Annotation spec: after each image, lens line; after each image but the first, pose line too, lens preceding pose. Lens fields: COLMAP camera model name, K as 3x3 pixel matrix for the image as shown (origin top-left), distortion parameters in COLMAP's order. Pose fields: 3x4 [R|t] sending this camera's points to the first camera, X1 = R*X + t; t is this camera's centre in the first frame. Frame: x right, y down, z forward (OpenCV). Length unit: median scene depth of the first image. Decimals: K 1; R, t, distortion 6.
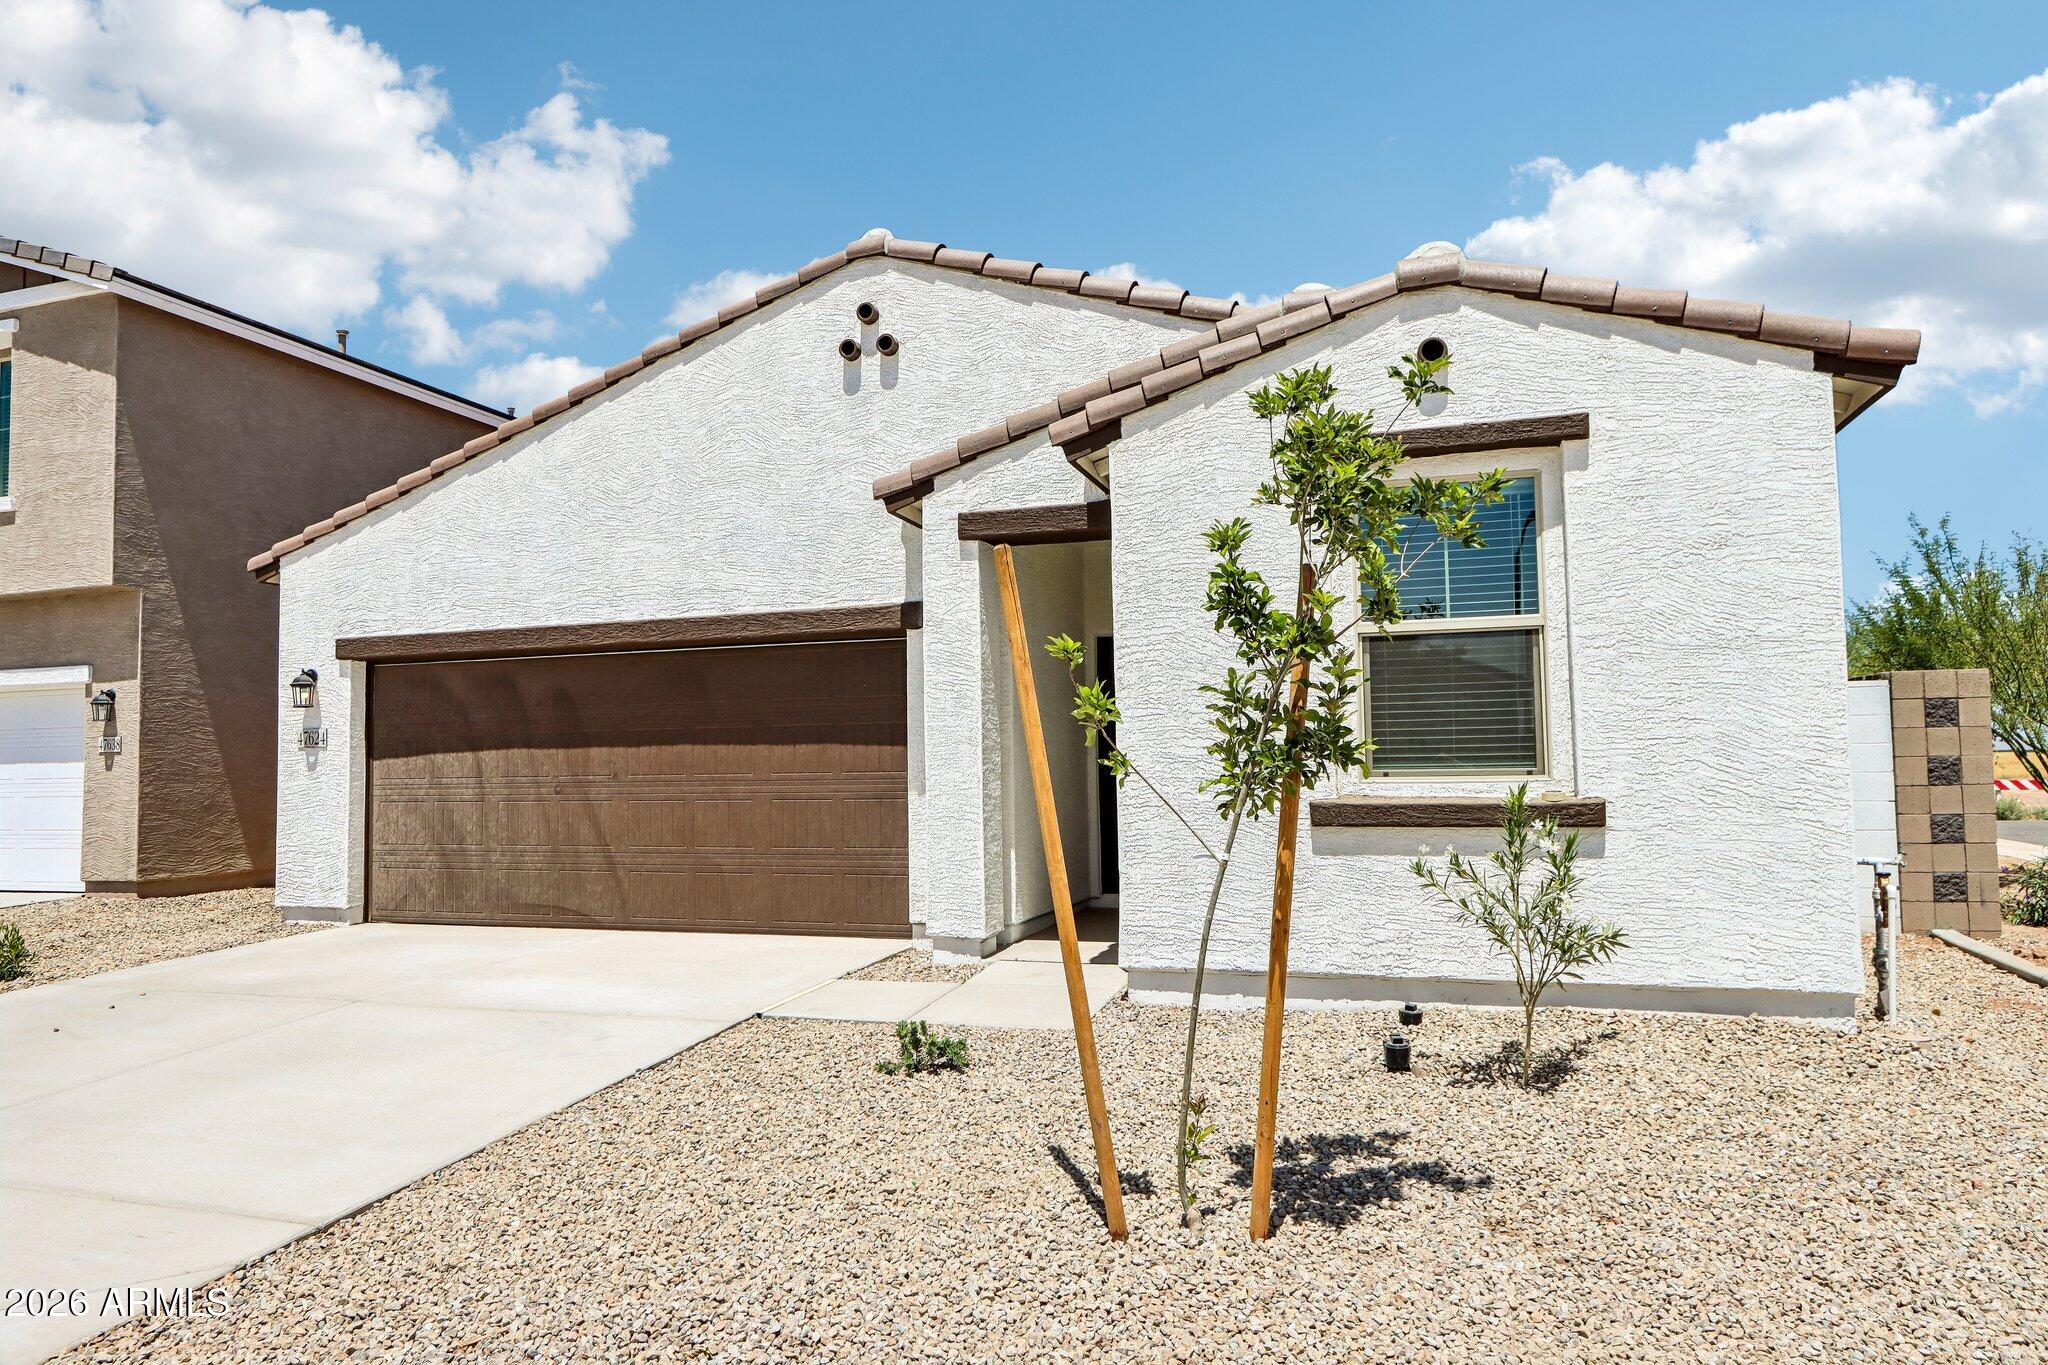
lens RADIAL K [[1286.1, 0, 1003.2], [0, 1286.1, 690.7], [0, 0, 1]] dist [-0.004197, 0.003337]
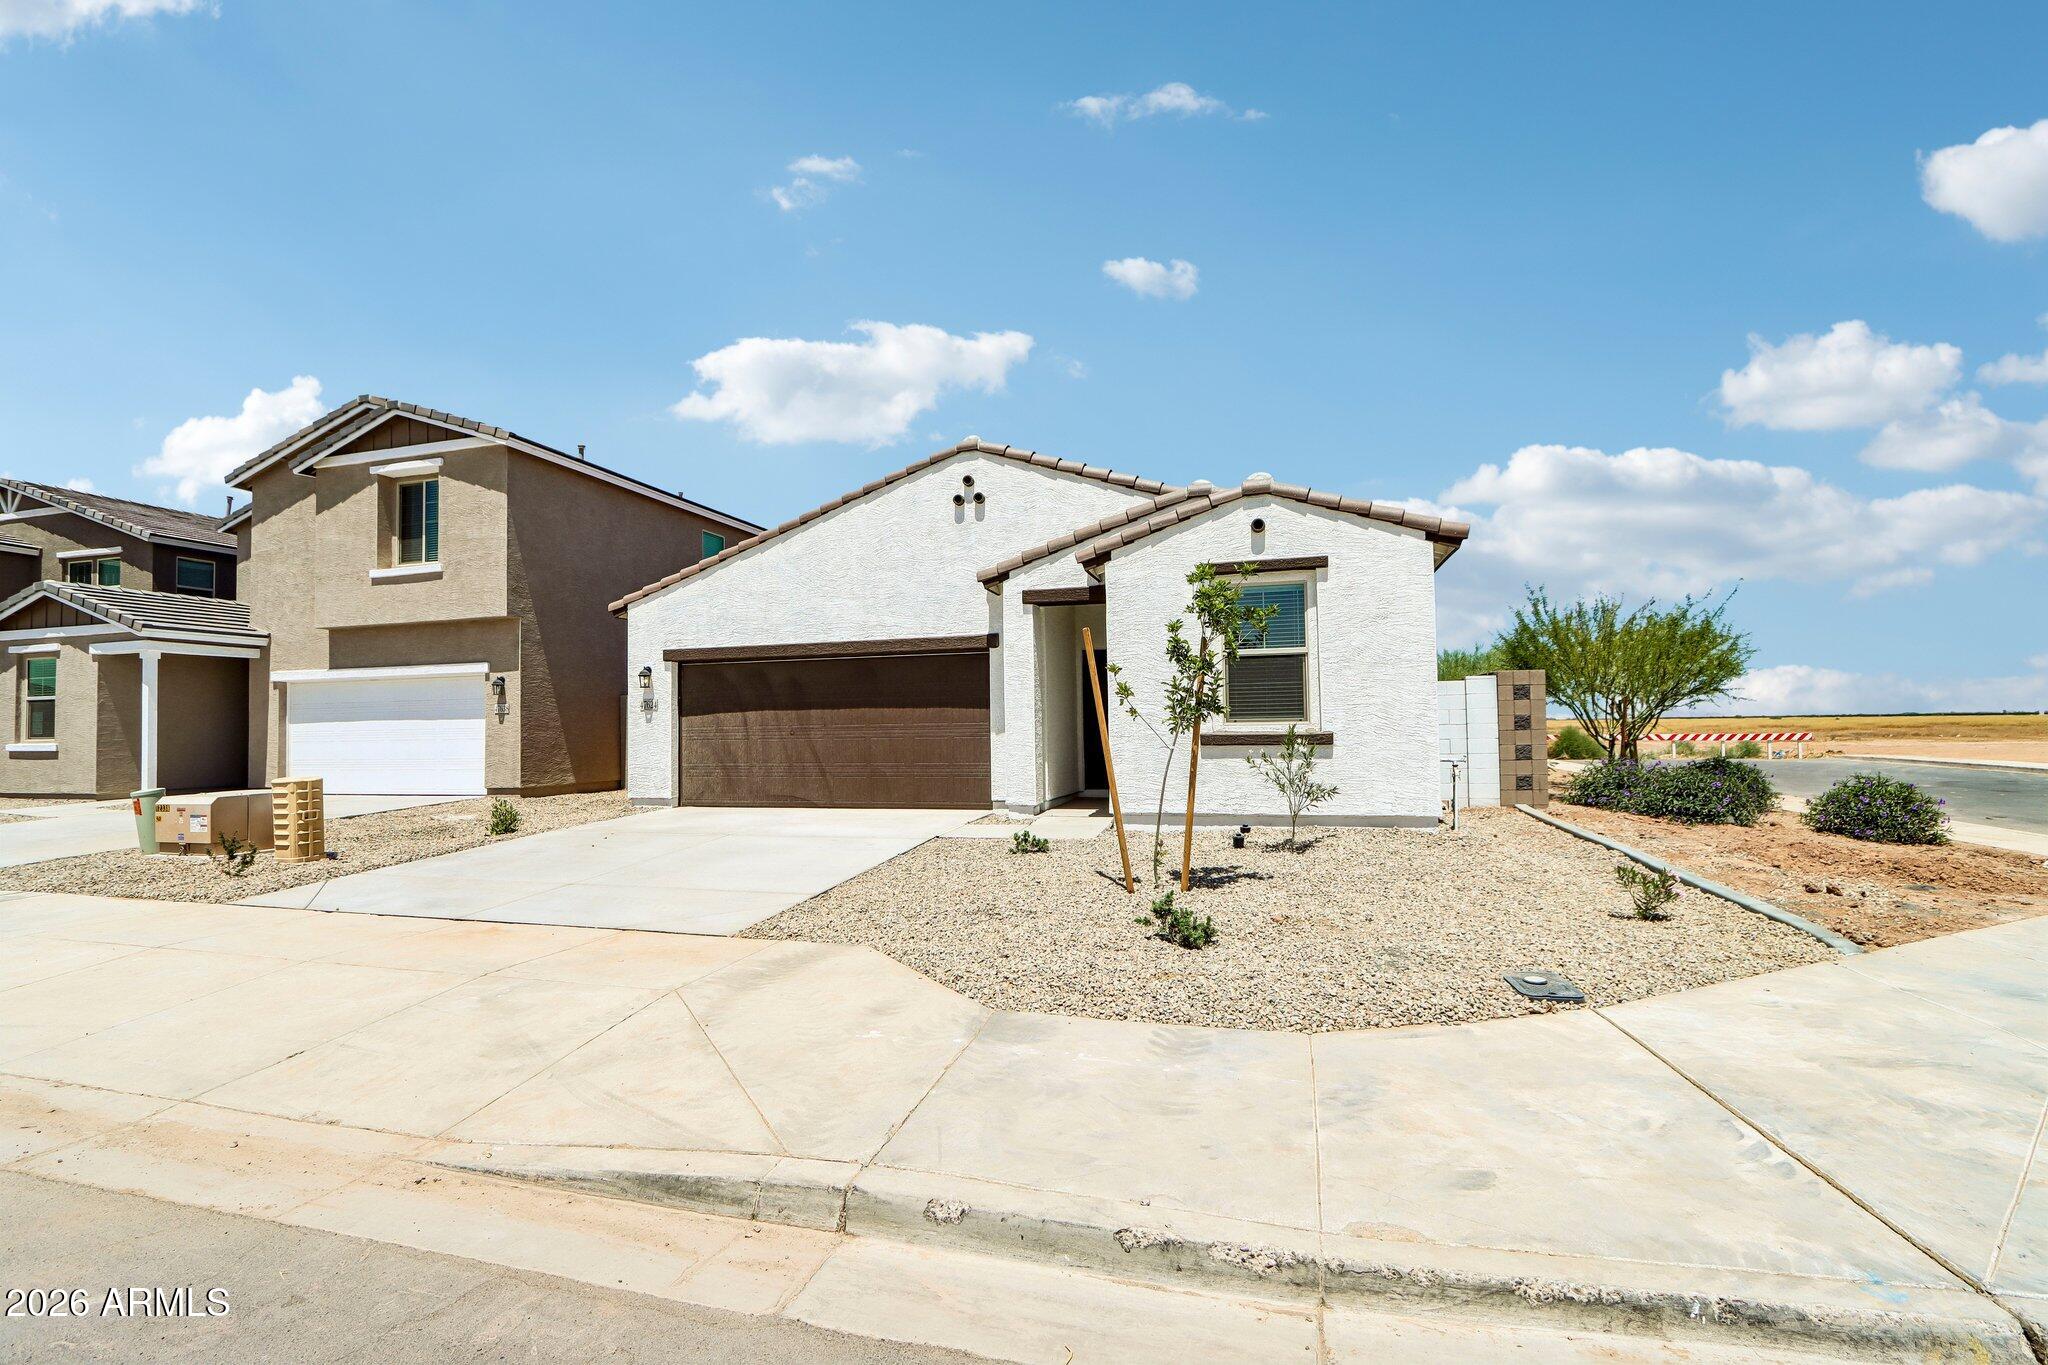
lens RADIAL K [[937.5, 0, 1004.1], [0, 937.5, 688.3], [0, 0, 1]] dist [-0.014505, 0.002452]
pose [[0.999213, 0.002046, 0.039623, -0.106261], [-0.002674, 0.999872, 0.015803, -0.009568], [-0.039585, -0.015896, 0.999090, -0.385663]]
